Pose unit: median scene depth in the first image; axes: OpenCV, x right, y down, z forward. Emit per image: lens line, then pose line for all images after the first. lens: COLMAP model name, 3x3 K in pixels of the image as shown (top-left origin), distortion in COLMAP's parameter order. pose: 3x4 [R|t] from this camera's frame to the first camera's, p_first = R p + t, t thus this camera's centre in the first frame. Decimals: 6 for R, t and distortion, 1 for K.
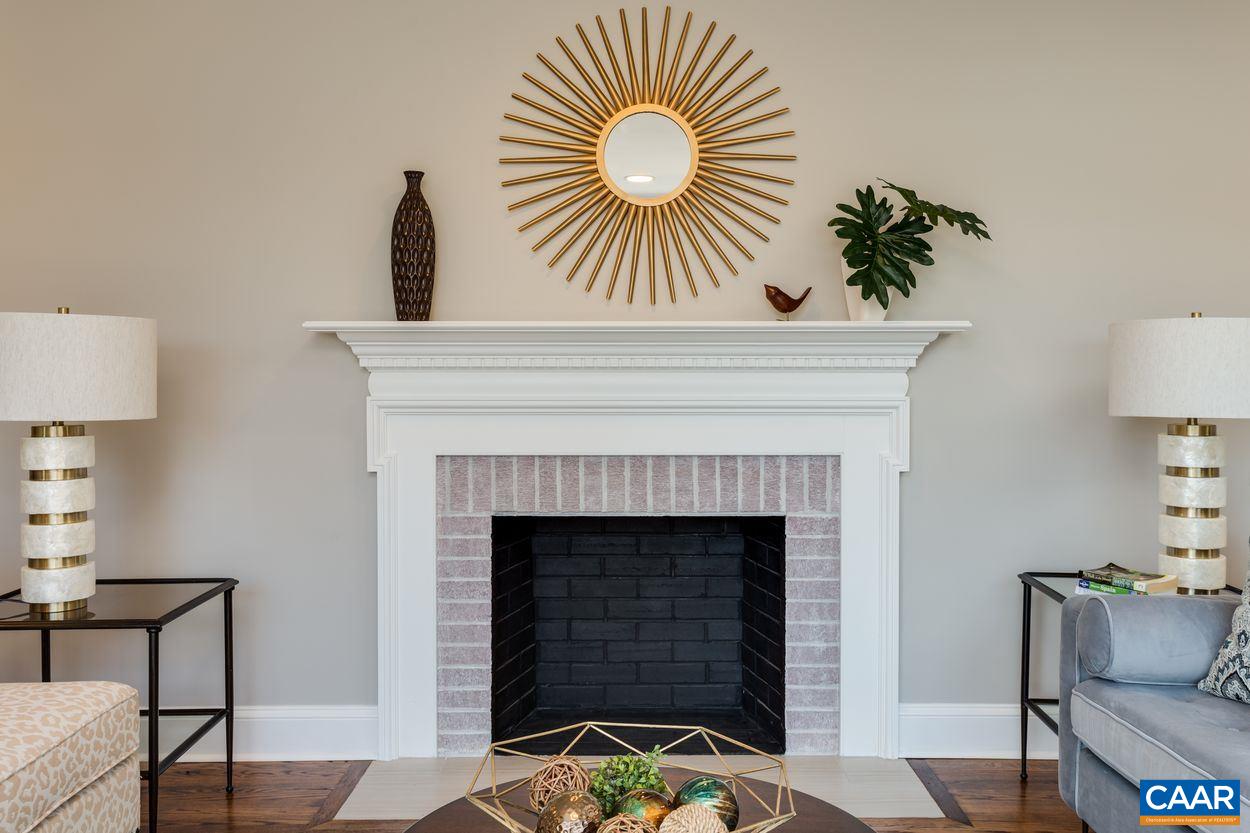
lens RADIAL K [[1099.4, 0, 648.0], [0, 1099.4, 385.3], [0, 0, 1]] dist [0.000715, -0.015117]
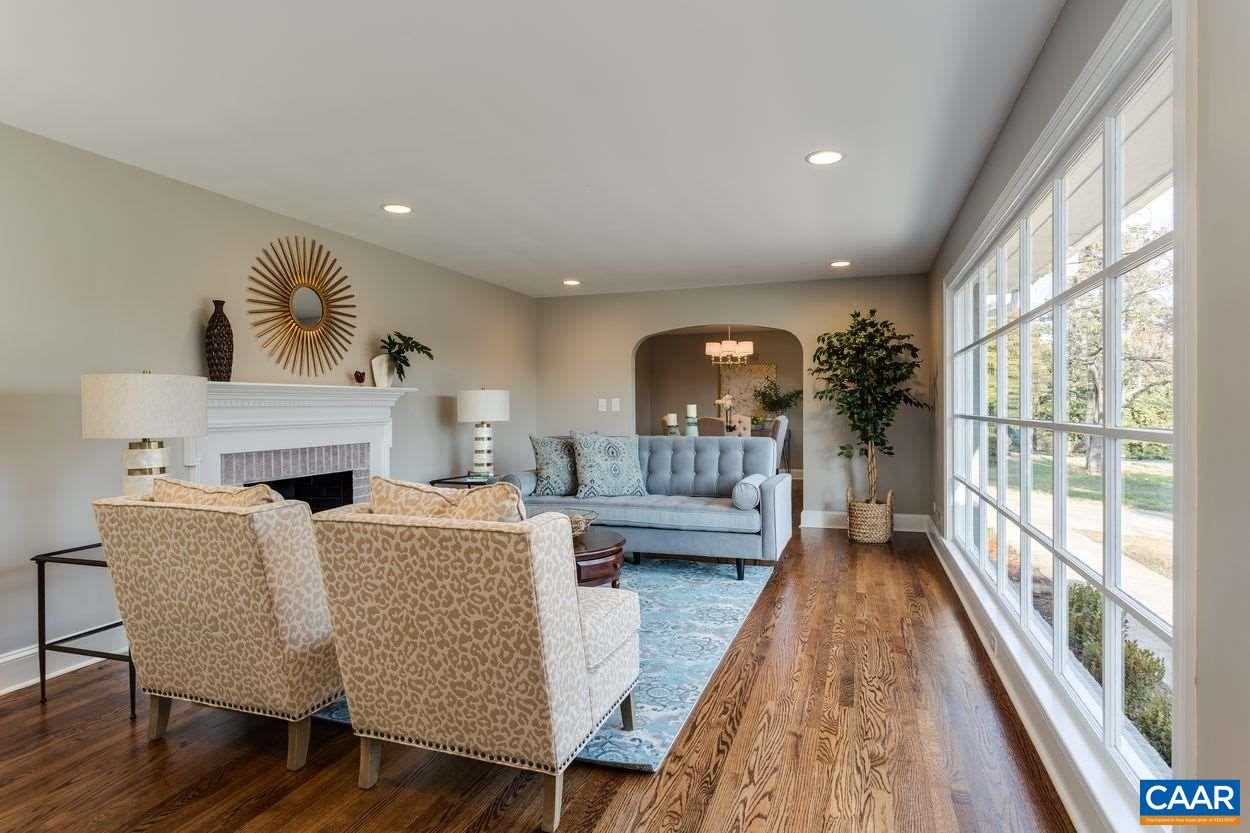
lens RADIAL K [[610.8, 0, 621.5], [0, 610.8, 410.7], [0, 0, 1]] dist [-0.010176, 0.002649]
pose [[0.373027, -0.010202, 0.927764, -0.875368], [0.020022, 0.999795, 0.002943, 0.001127], [-0.927604, 0.017478, 0.373155, -0.006184]]
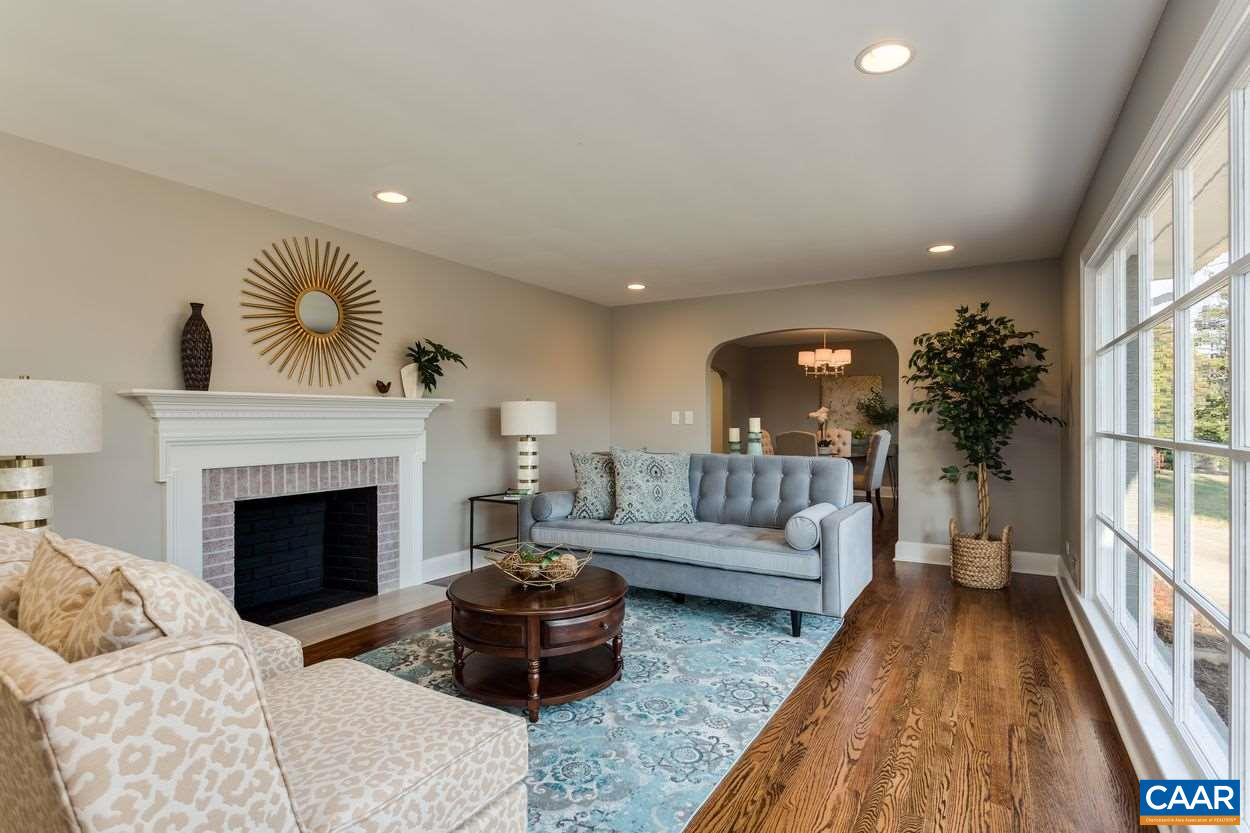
lens RADIAL K [[567.5, 0, 635.5], [0, 567.5, 418.9], [0, 0, 1]] dist [-0.012039, 0.002120]
pose [[0.536429, -0.001978, 0.843943, -0.563925], [0.014161, 0.999878, -0.006658, 0.000820], [-0.843827, 0.015522, 0.536391, -0.041098]]
